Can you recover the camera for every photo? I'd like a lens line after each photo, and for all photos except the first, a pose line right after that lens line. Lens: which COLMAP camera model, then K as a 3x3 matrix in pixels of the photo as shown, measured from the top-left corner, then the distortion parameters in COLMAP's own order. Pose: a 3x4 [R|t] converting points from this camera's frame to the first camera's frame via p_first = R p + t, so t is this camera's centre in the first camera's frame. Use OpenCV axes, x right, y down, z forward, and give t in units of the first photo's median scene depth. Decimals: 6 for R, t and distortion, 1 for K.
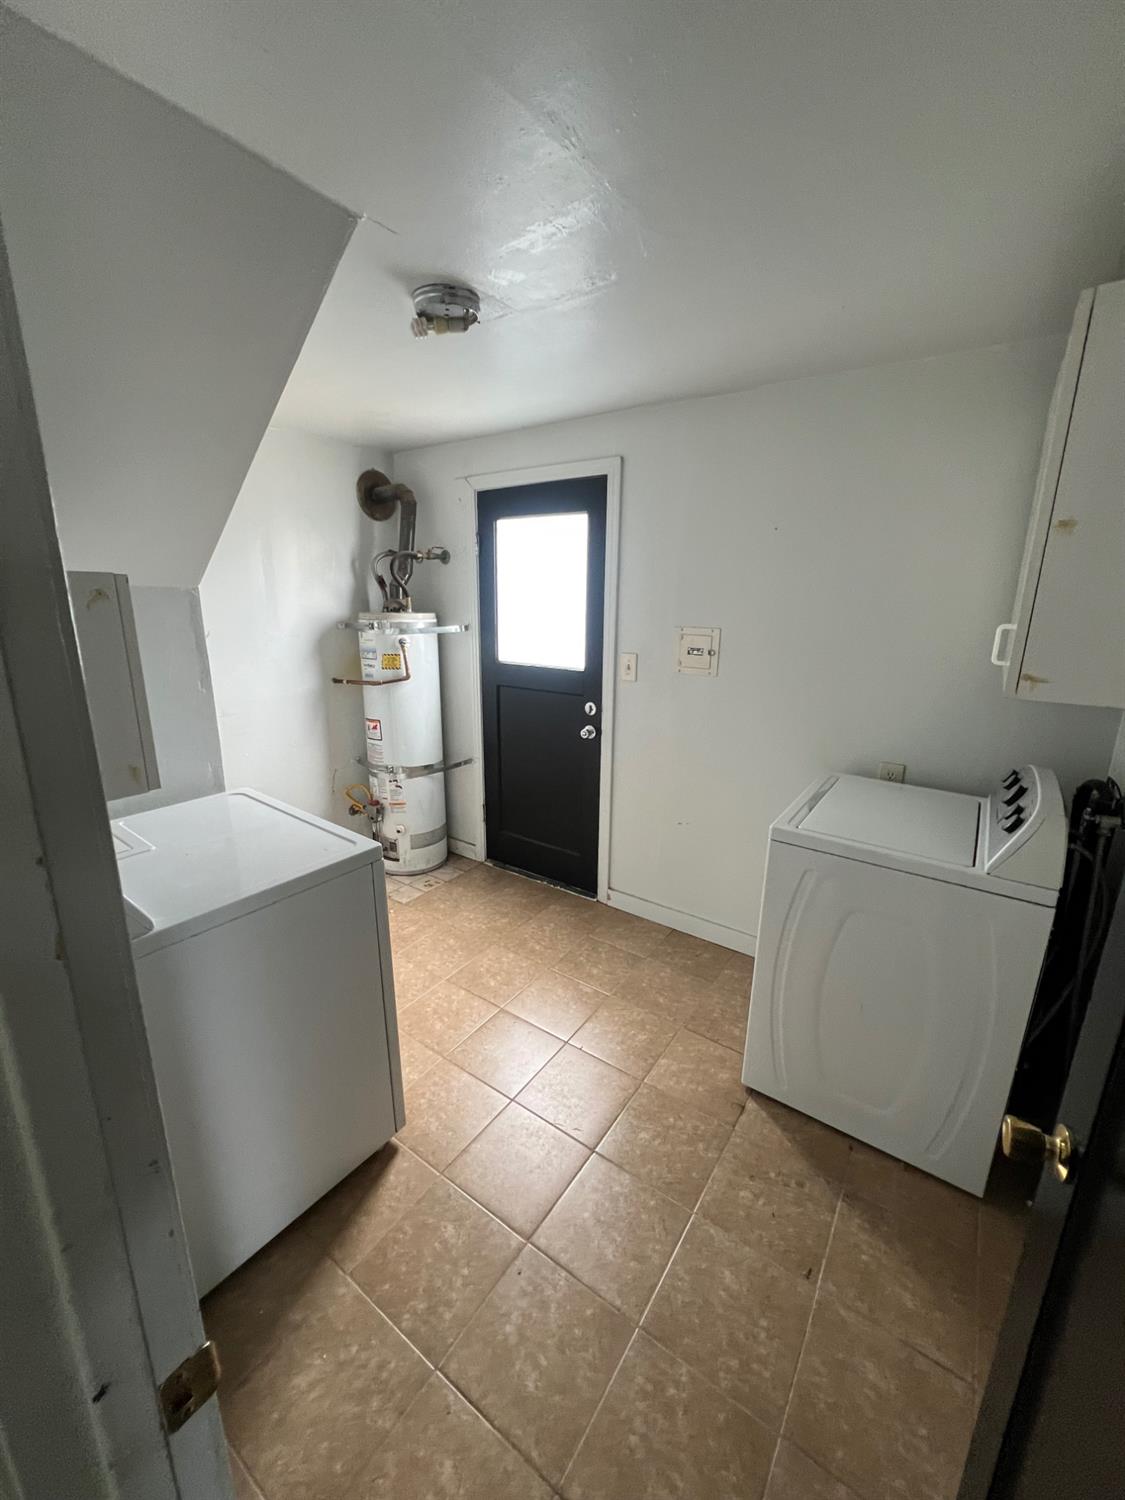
lens RADIAL K [[604.1, 0, 559.4], [0, 604.1, 748.8], [0, 0, 1]] dist [-0.000680, -0.000023]
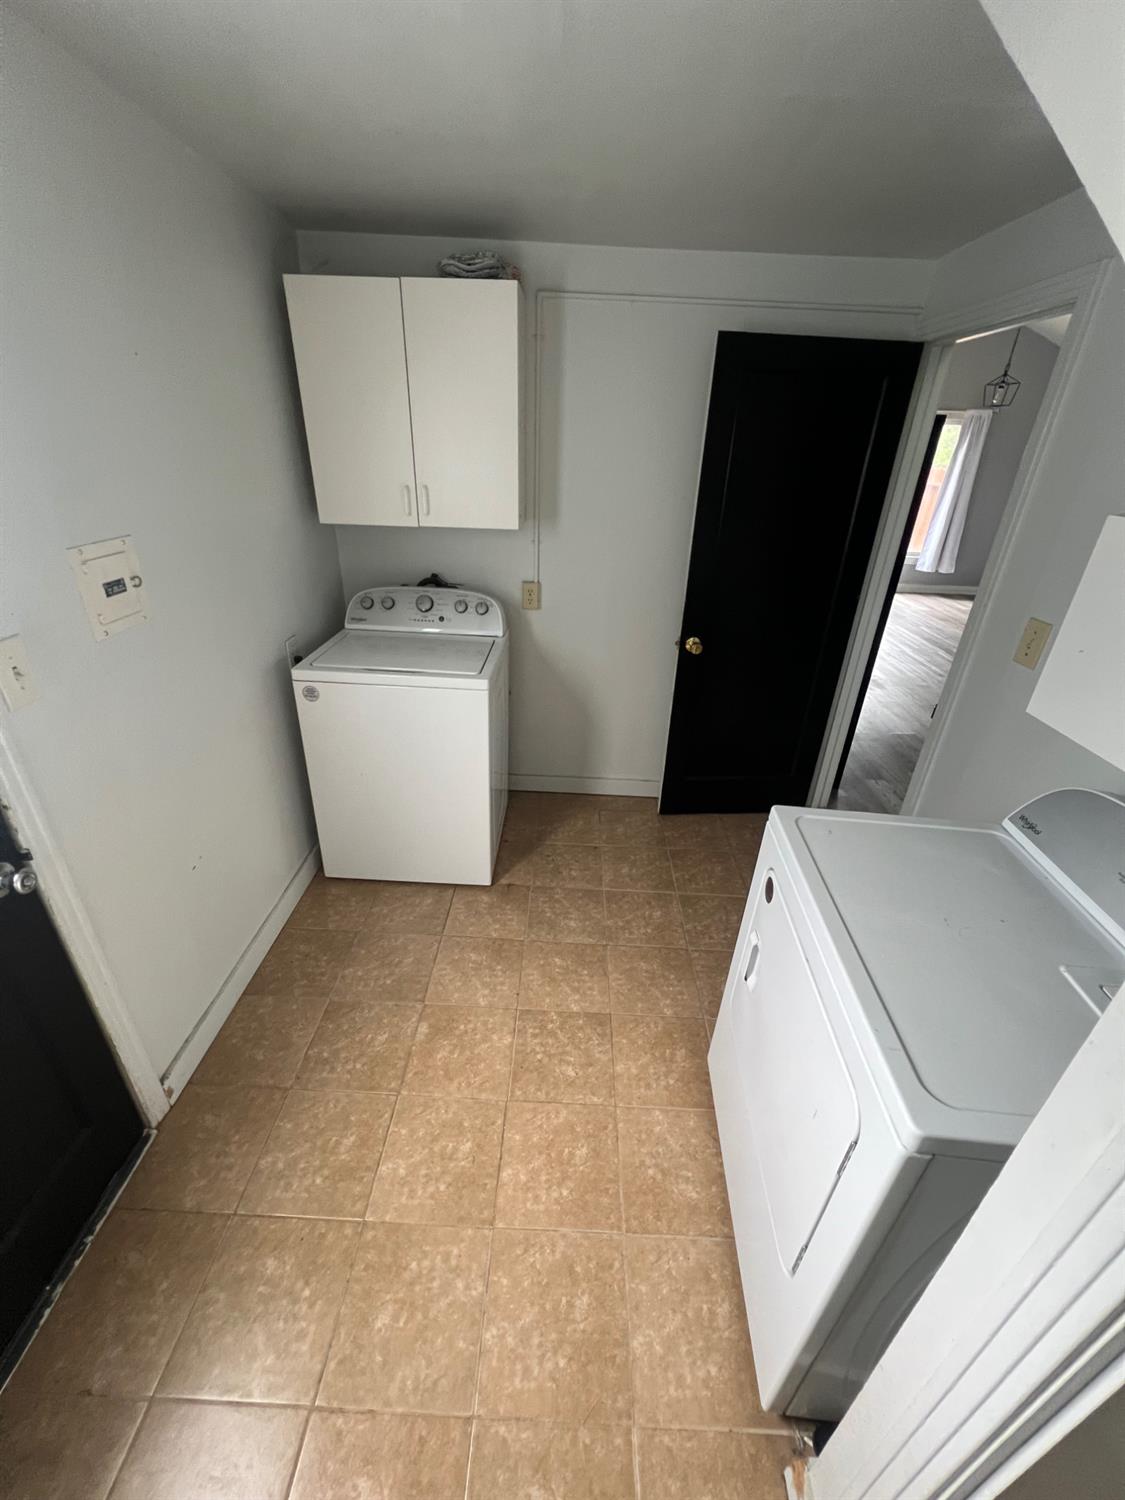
lens RADIAL K [[604.1, 0, 563.7], [0, 604.1, 744.4], [0, 0, 1]] dist [-0.000680, -0.000023]
pose [[-0.556431, -0.413772, 0.720540, -0.591369], [0.161232, 0.796934, 0.582152, -0.406830], [-0.815101, 0.440102, -0.376725, 1.257166]]
